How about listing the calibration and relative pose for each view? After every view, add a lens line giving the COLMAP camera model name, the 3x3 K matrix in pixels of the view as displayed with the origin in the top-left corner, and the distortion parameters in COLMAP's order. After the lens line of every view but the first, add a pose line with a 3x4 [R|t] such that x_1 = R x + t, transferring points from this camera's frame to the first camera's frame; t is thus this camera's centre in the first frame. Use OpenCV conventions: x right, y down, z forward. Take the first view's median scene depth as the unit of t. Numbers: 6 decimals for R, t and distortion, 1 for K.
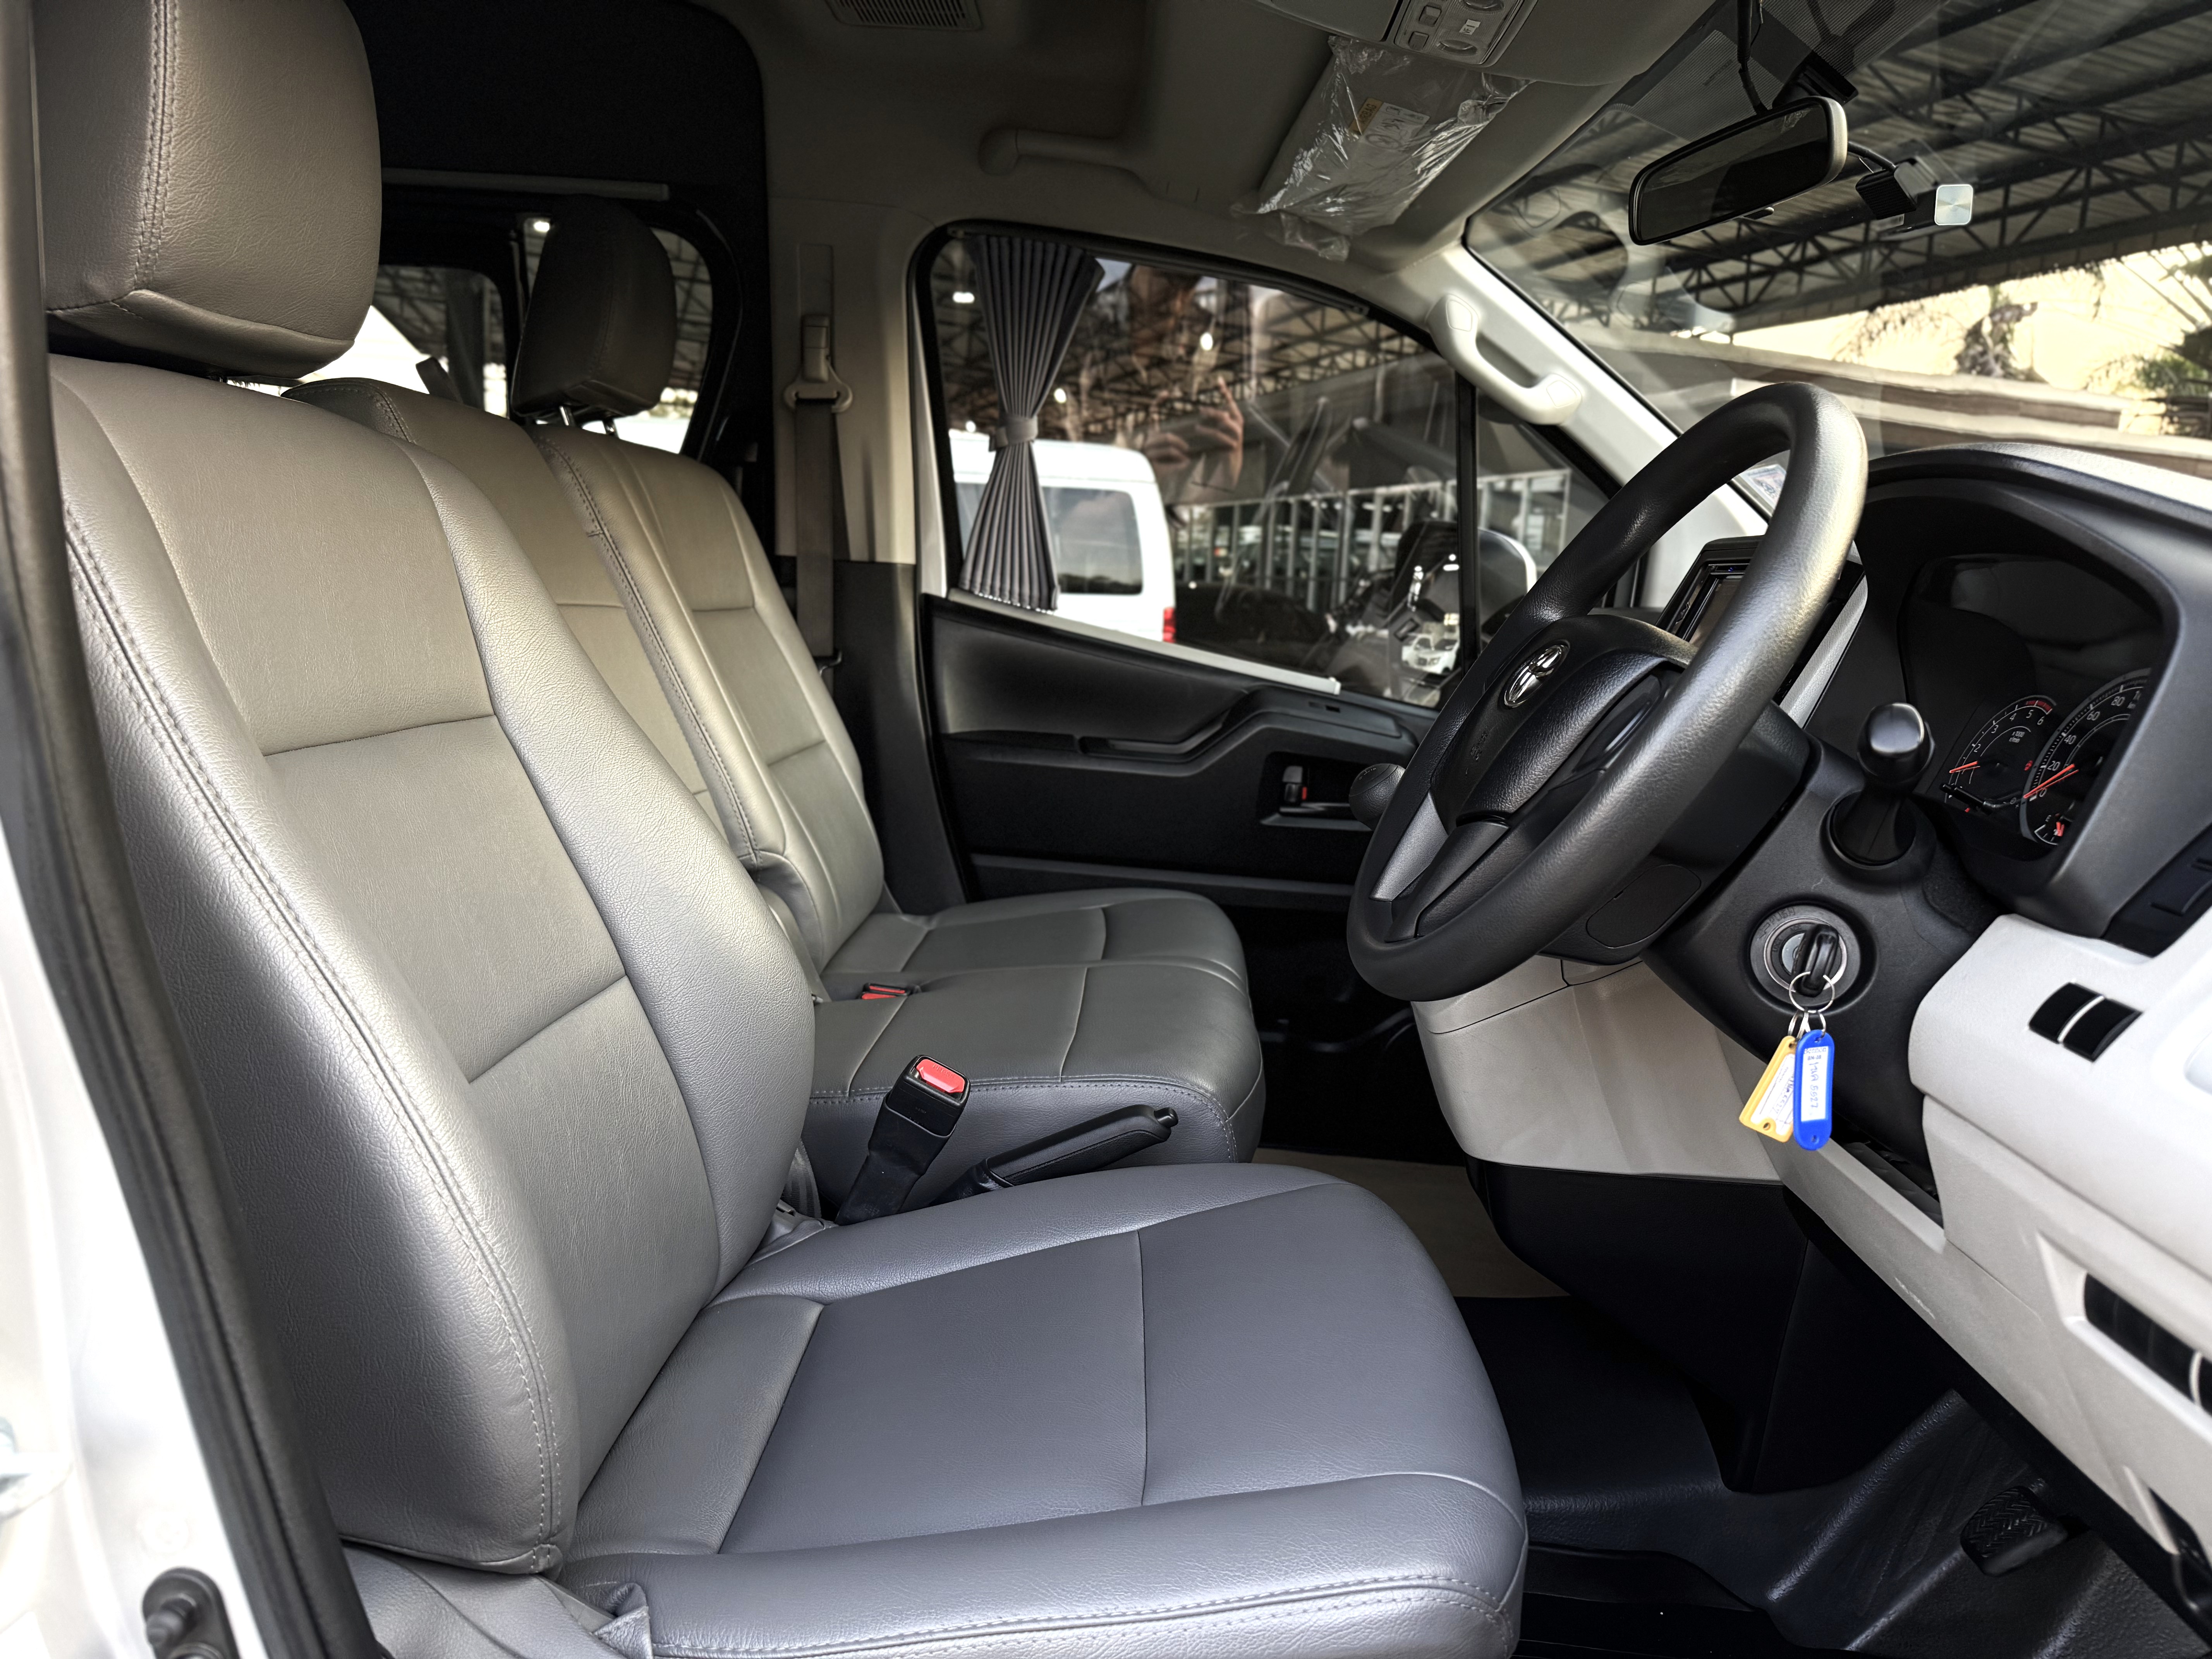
lens RADIAL K [[1538.4, 0, 1106.0], [0, 1538.4, 829.5], [0, 0, 1]] dist [0.138294, -0.199015]
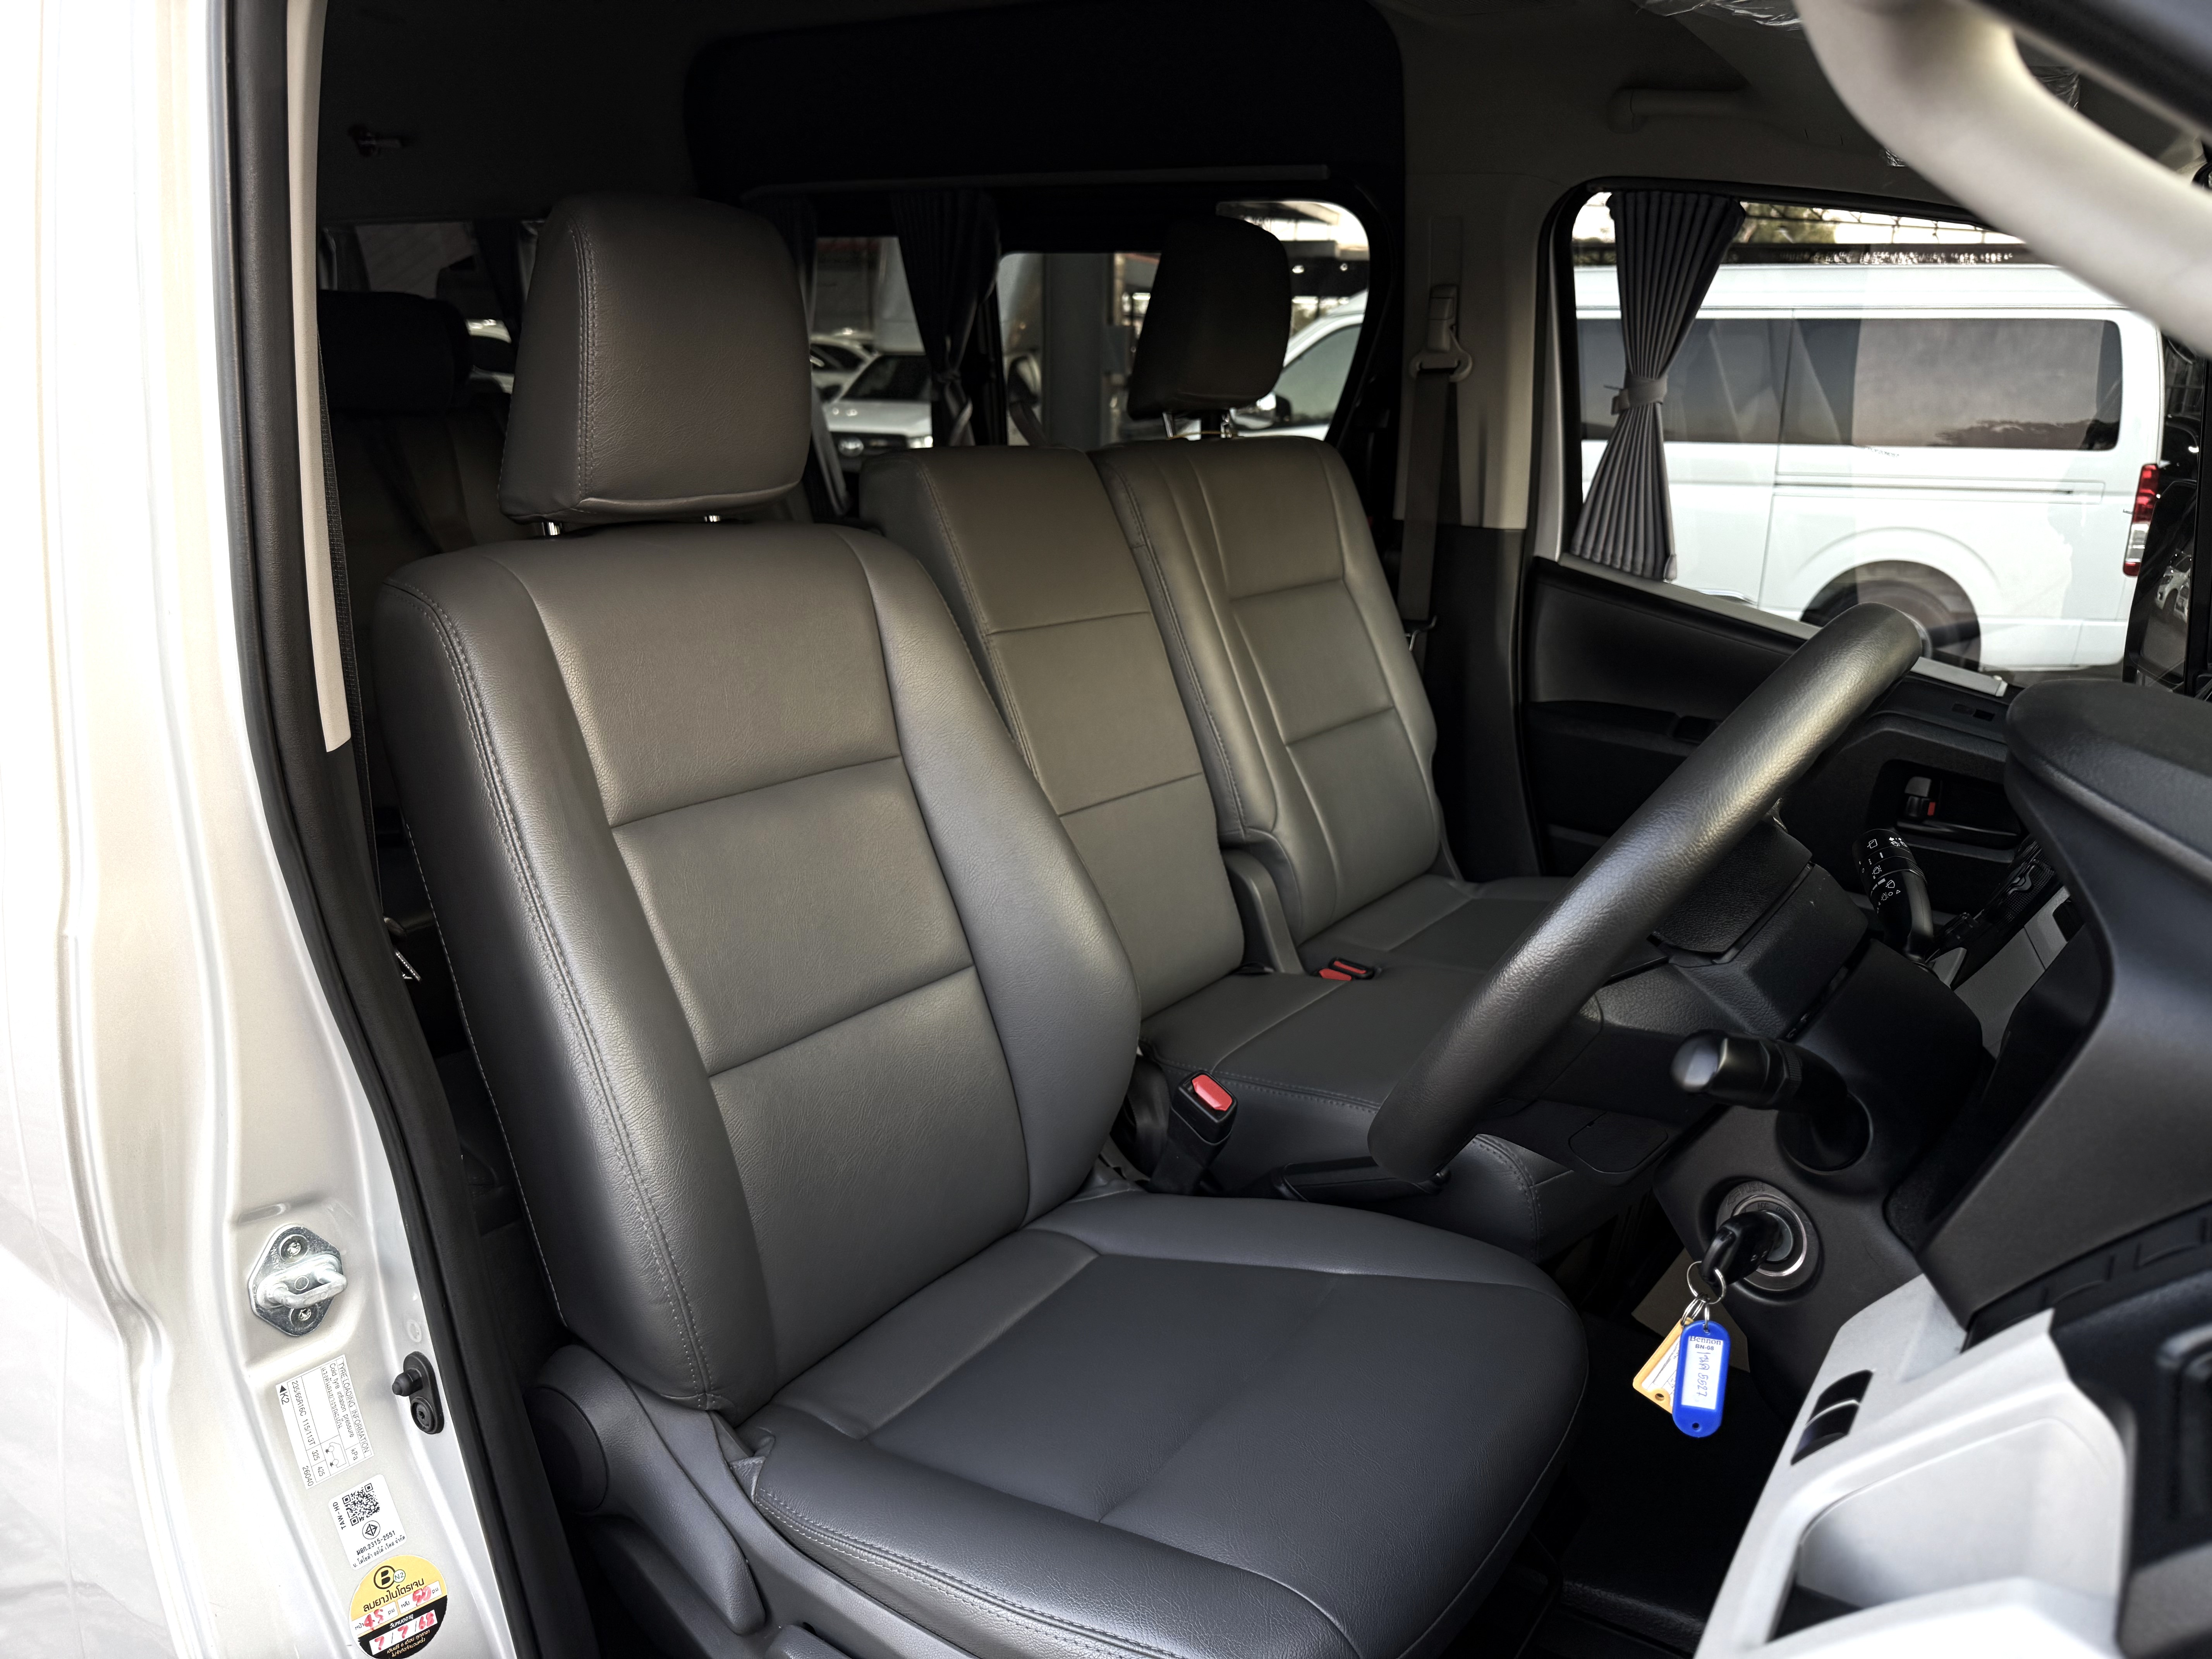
lens RADIAL K [[1529.5, 0, 1106.0], [0, 1529.5, 829.5], [0, 0, 1]] dist [0.144428, -0.293963]
pose [[0.836726, 0.139108, -0.529660, 0.216055], [-0.080506, 0.987936, 0.132290, -0.095343], [0.541673, -0.068050, 0.837831, 0.007175]]
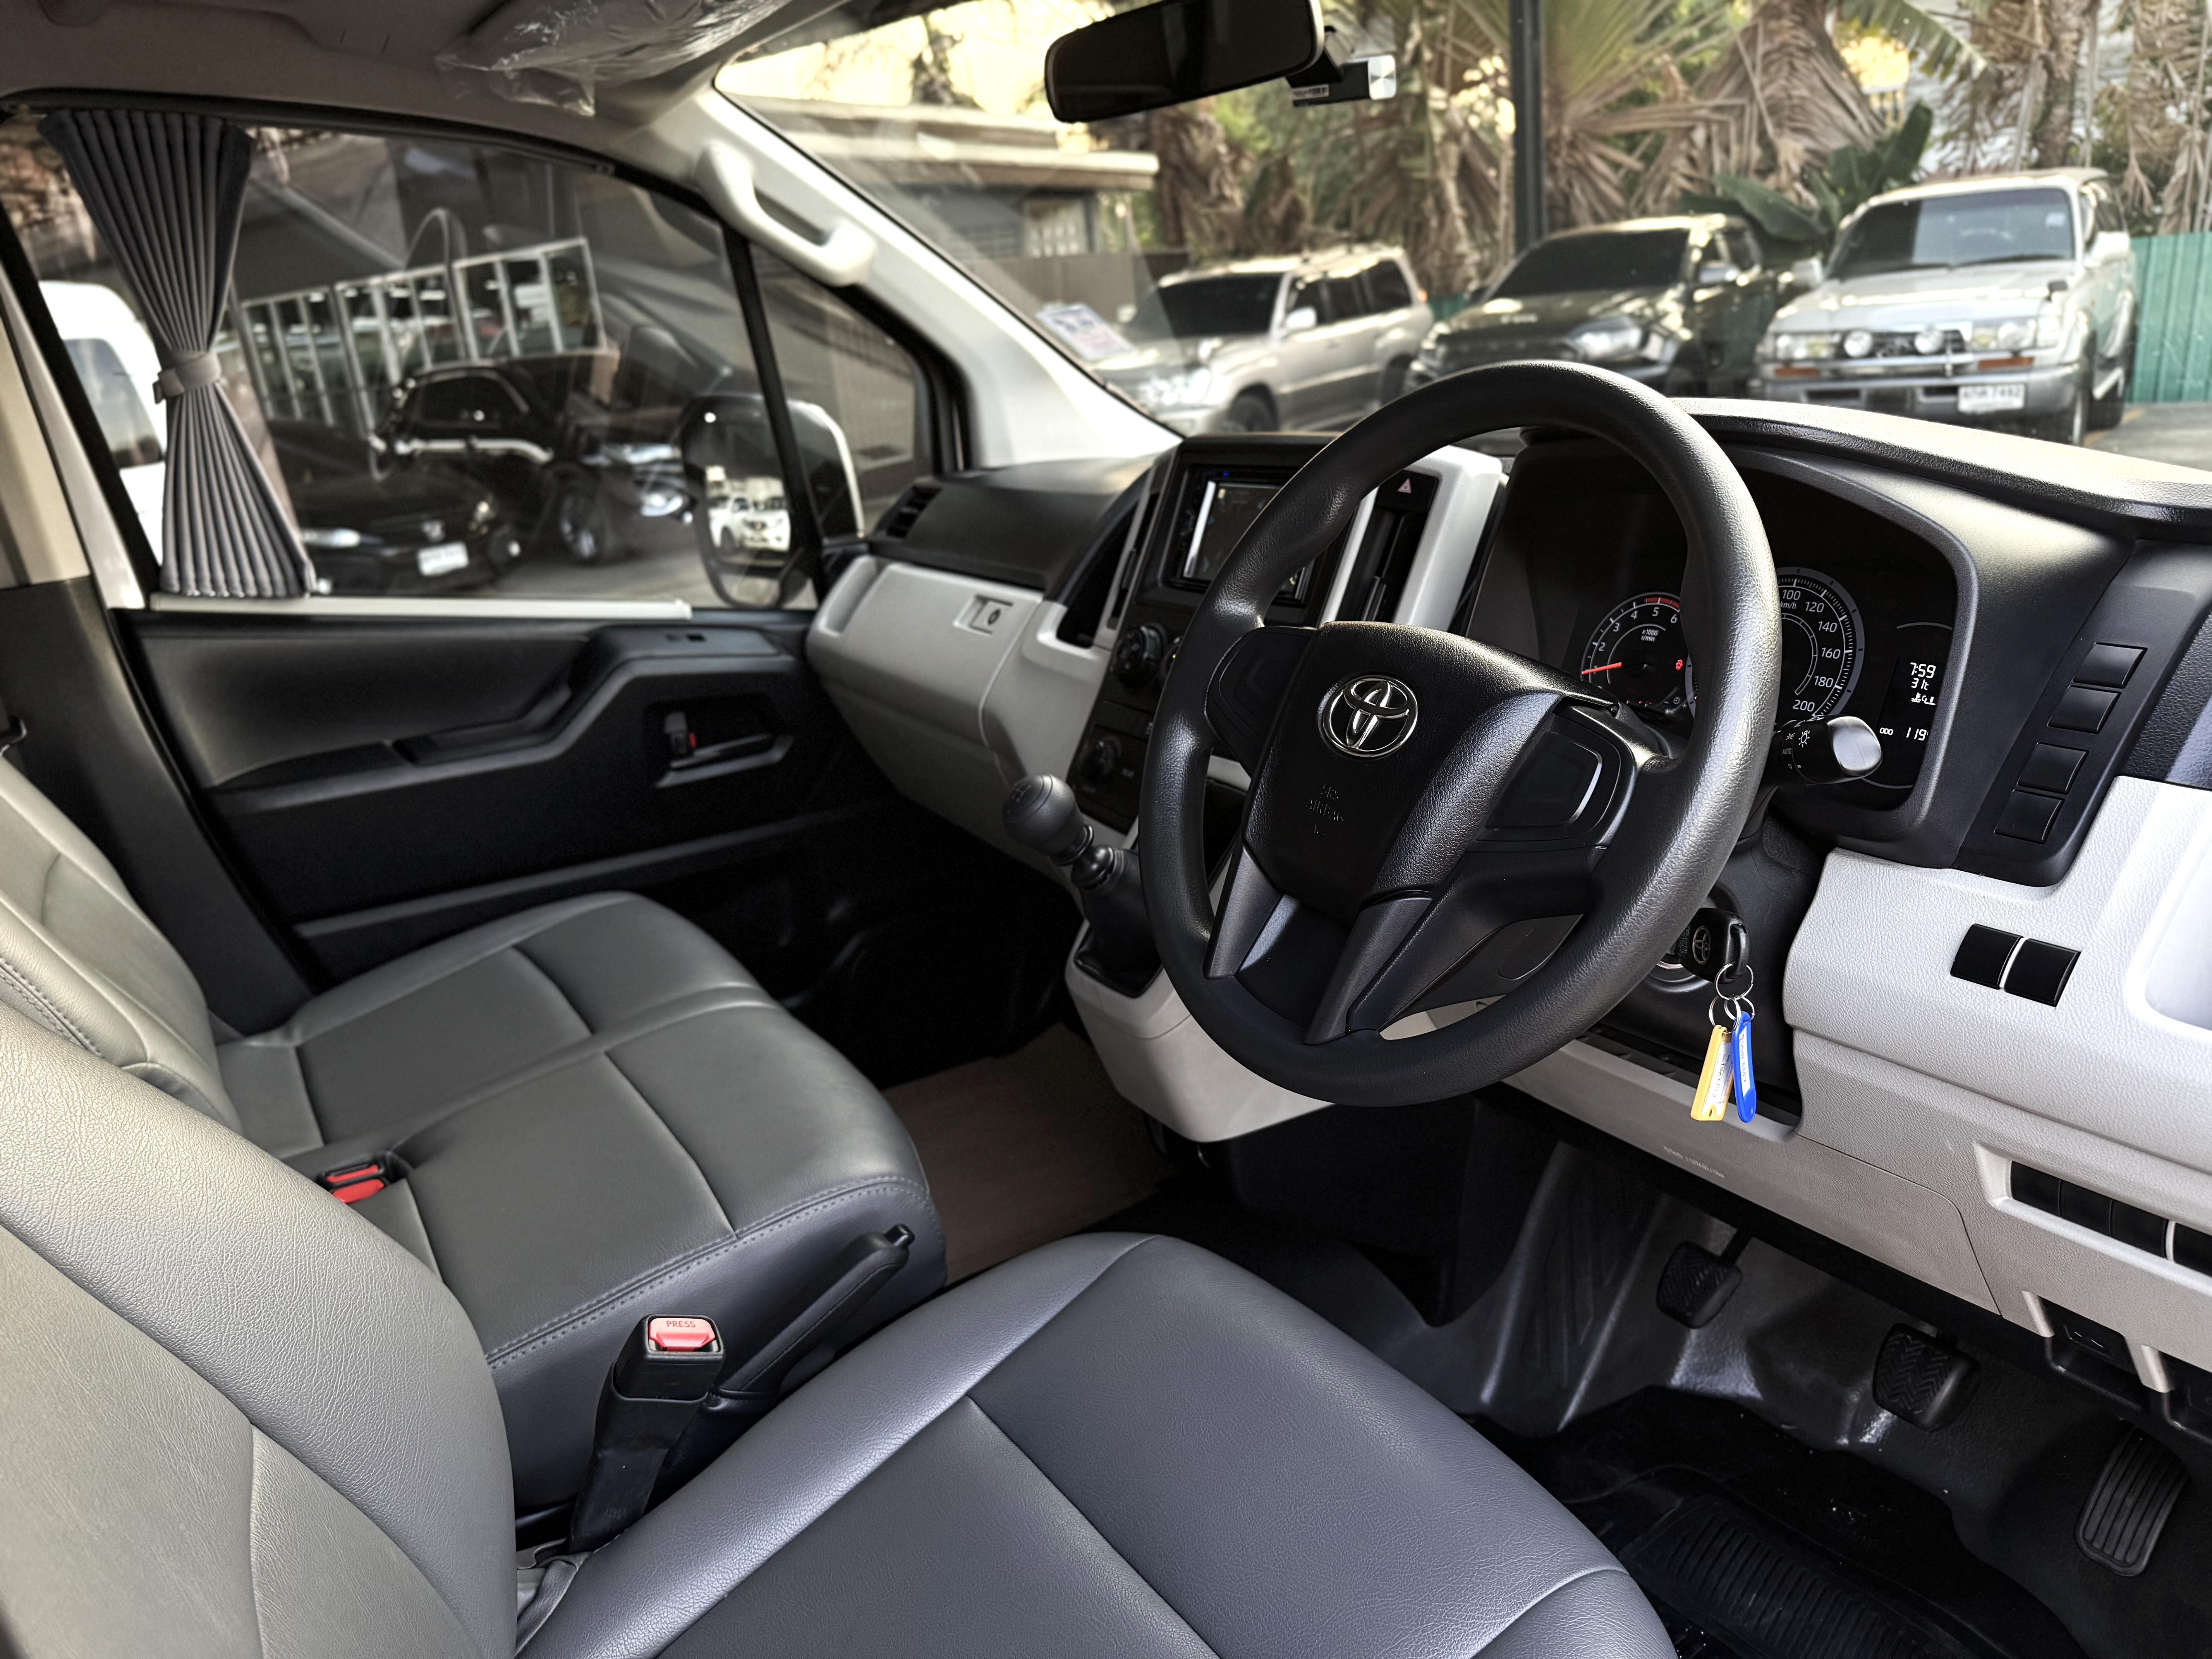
lens RADIAL K [[1586.0, 0, 1106.0], [0, 1586.0, 829.5], [0, 0, 1]] dist [-0.003070, -0.001547]
pose [[0.826795, -0.288483, 0.482896, -0.128977], [0.220736, 0.956010, 0.193187, -0.100461], [-0.517384, -0.053133, 0.854102, 0.119090]]
